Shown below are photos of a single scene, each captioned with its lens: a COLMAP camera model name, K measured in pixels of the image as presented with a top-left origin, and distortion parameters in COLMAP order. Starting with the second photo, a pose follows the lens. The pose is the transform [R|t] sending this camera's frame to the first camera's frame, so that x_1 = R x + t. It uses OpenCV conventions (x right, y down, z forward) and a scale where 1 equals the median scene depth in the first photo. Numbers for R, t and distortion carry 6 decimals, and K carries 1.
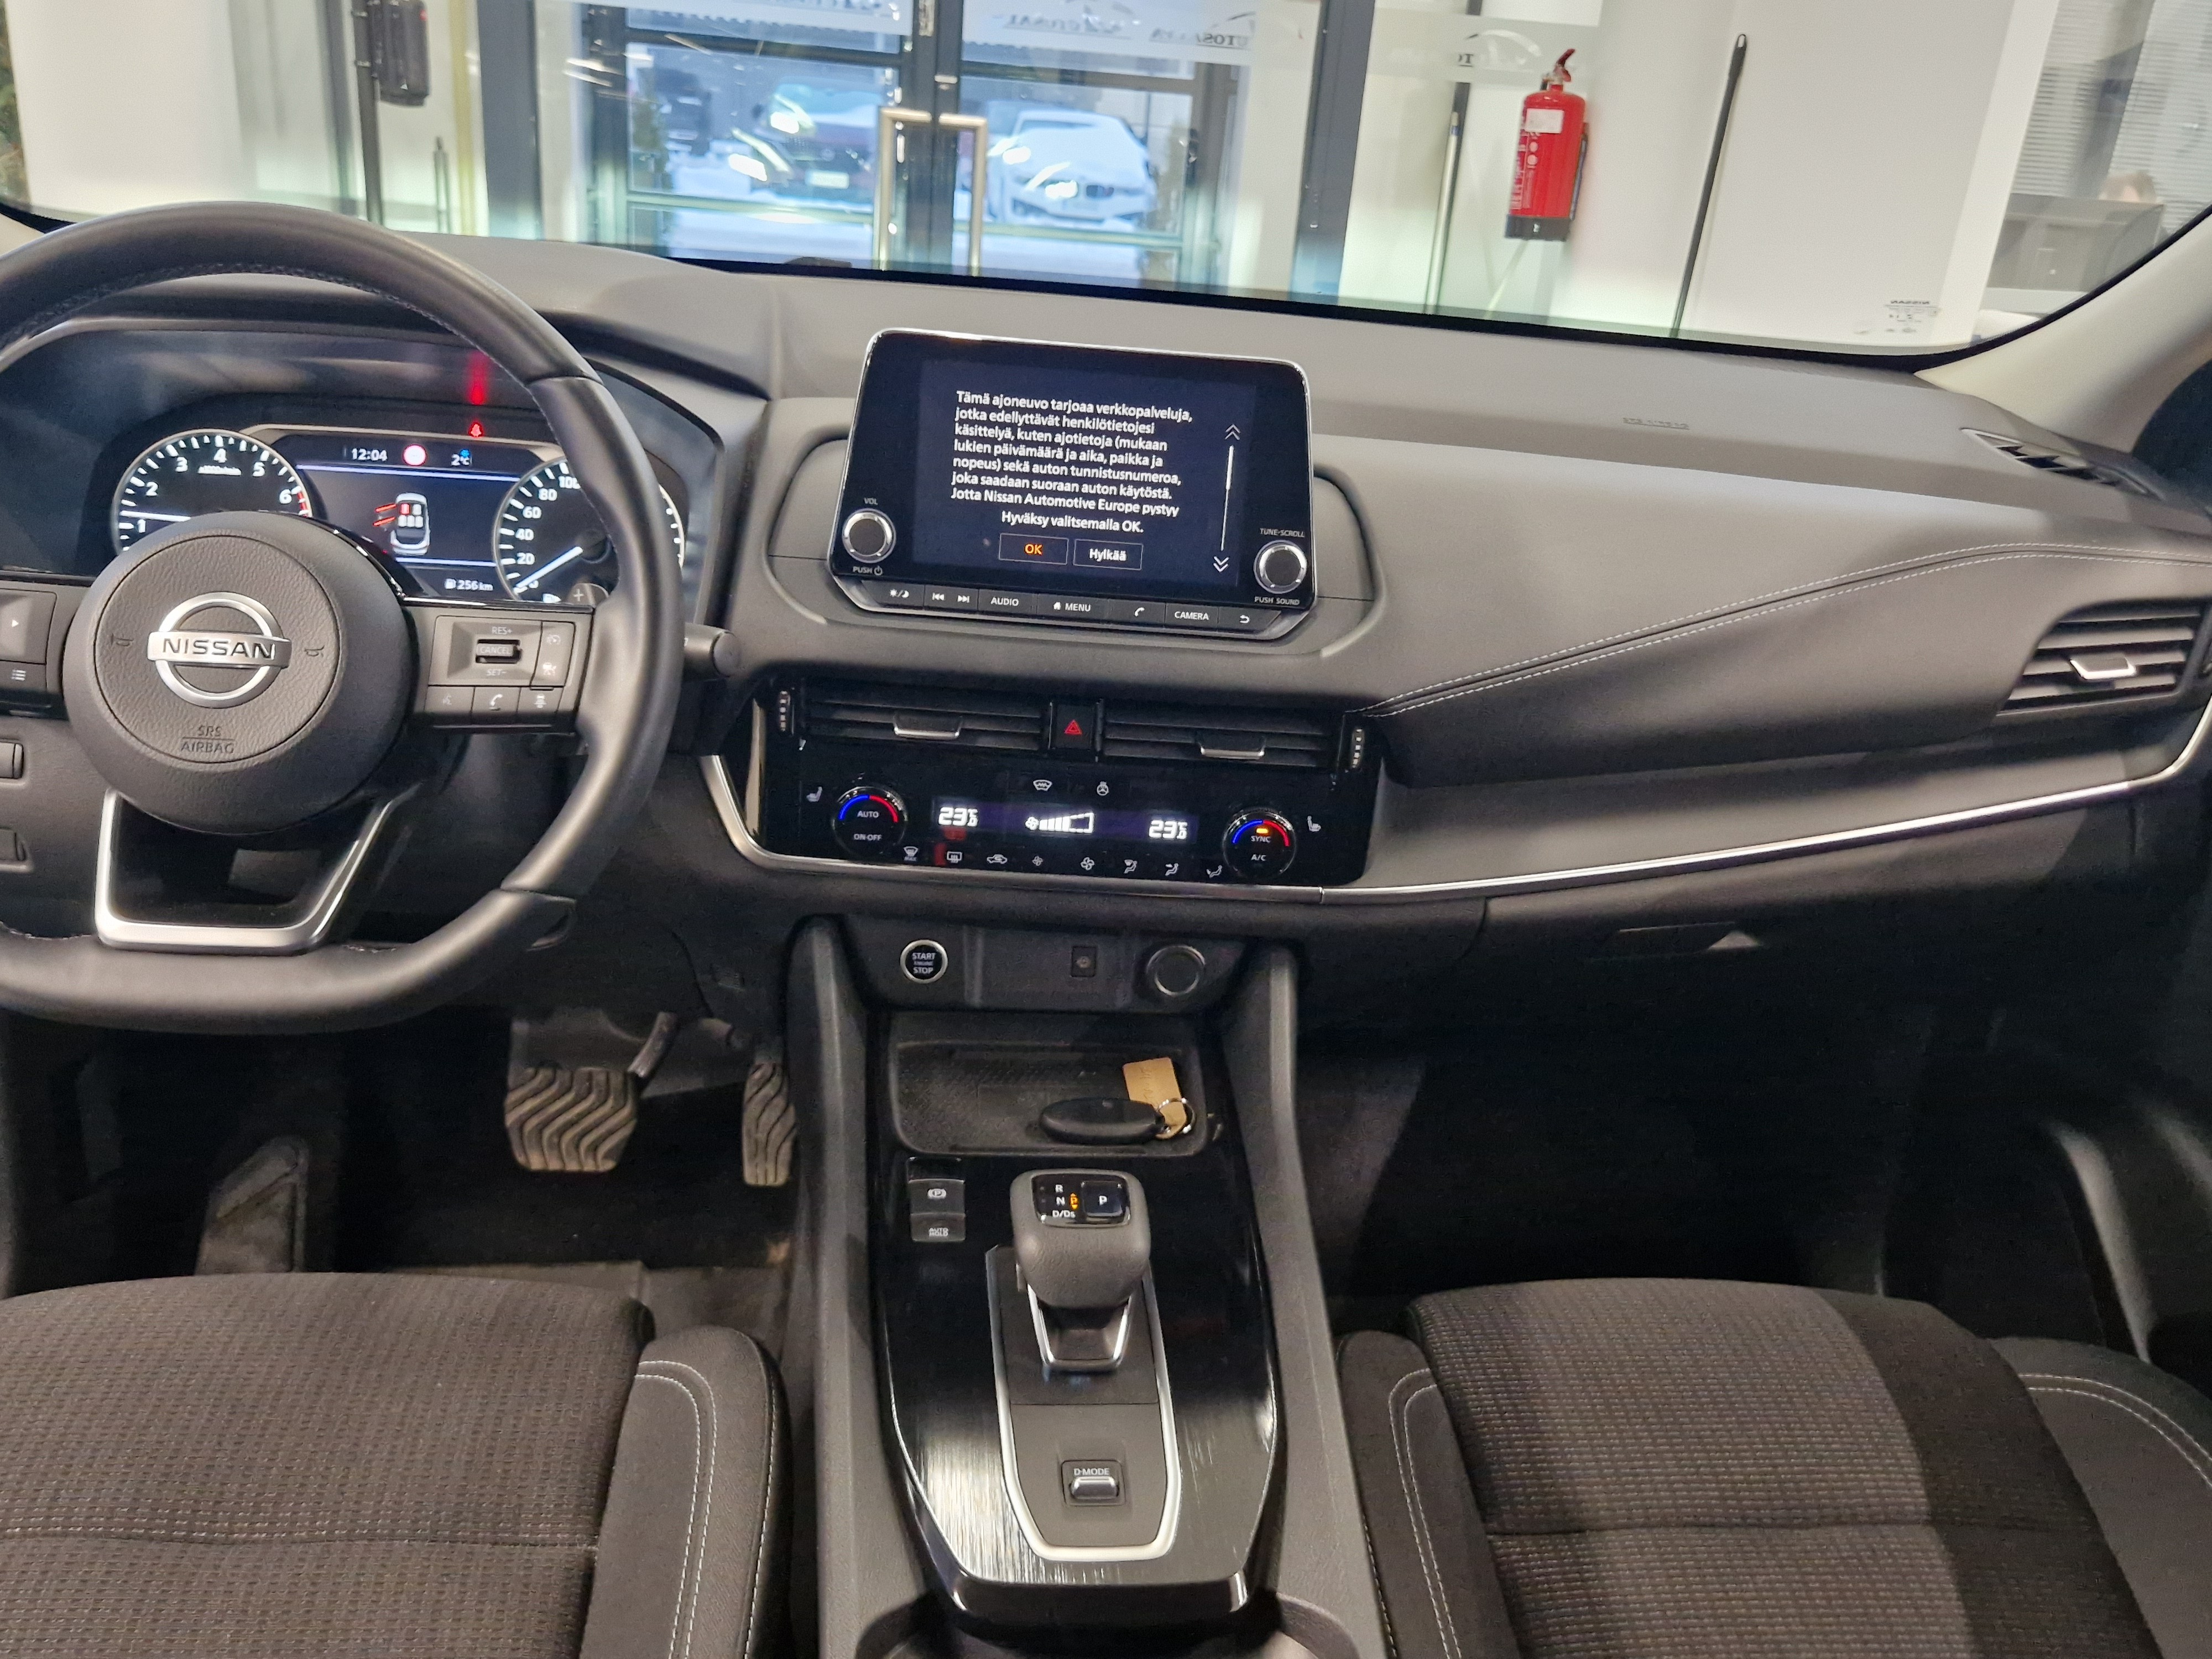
lens RADIAL K [[1848.2, 0, 1121.6], [0, 1848.2, 829.5], [0, 0, 1]] dist [0.047829, -0.045210]
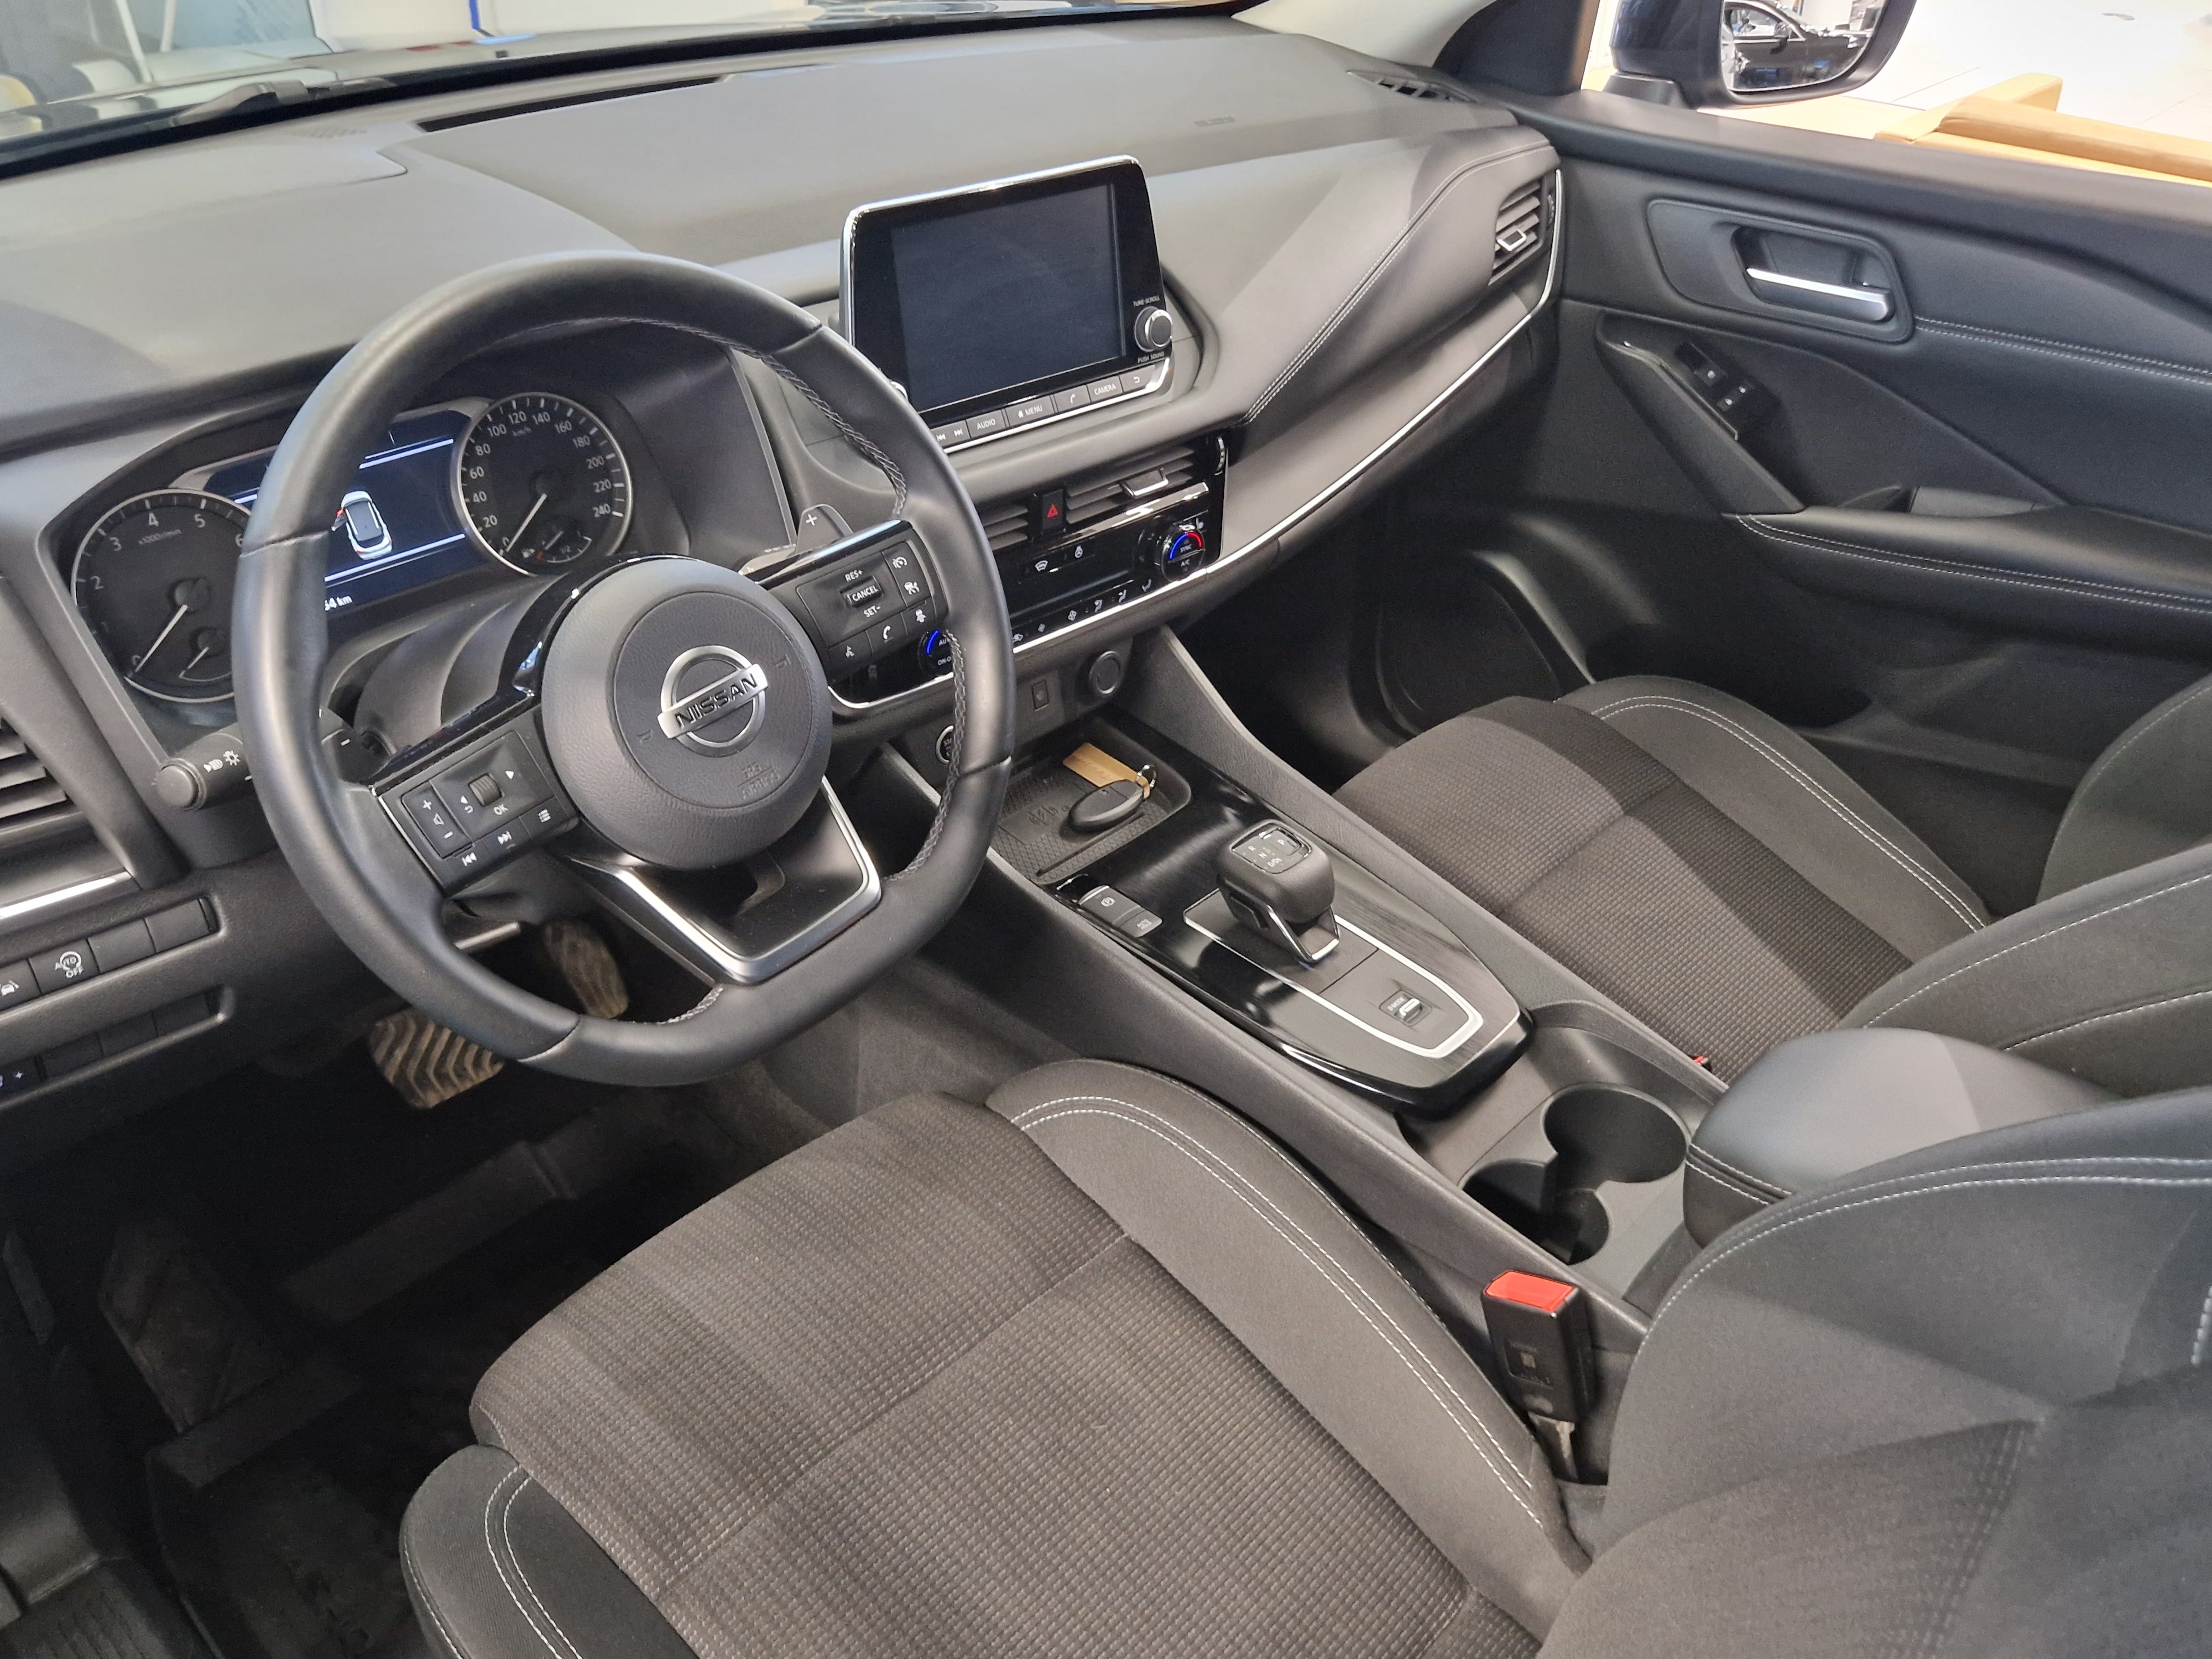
lens RADIAL K [[1848.2, 0, 1104.5], [0, 1848.2, 844.3], [0, 0, 1]] dist [0.047829, -0.045210]
pose [[0.743982, -0.413817, 0.524639, -0.676531], [0.269613, 0.904311, 0.330955, -0.232774], [-0.611392, -0.104775, 0.784361, 0.019808]]
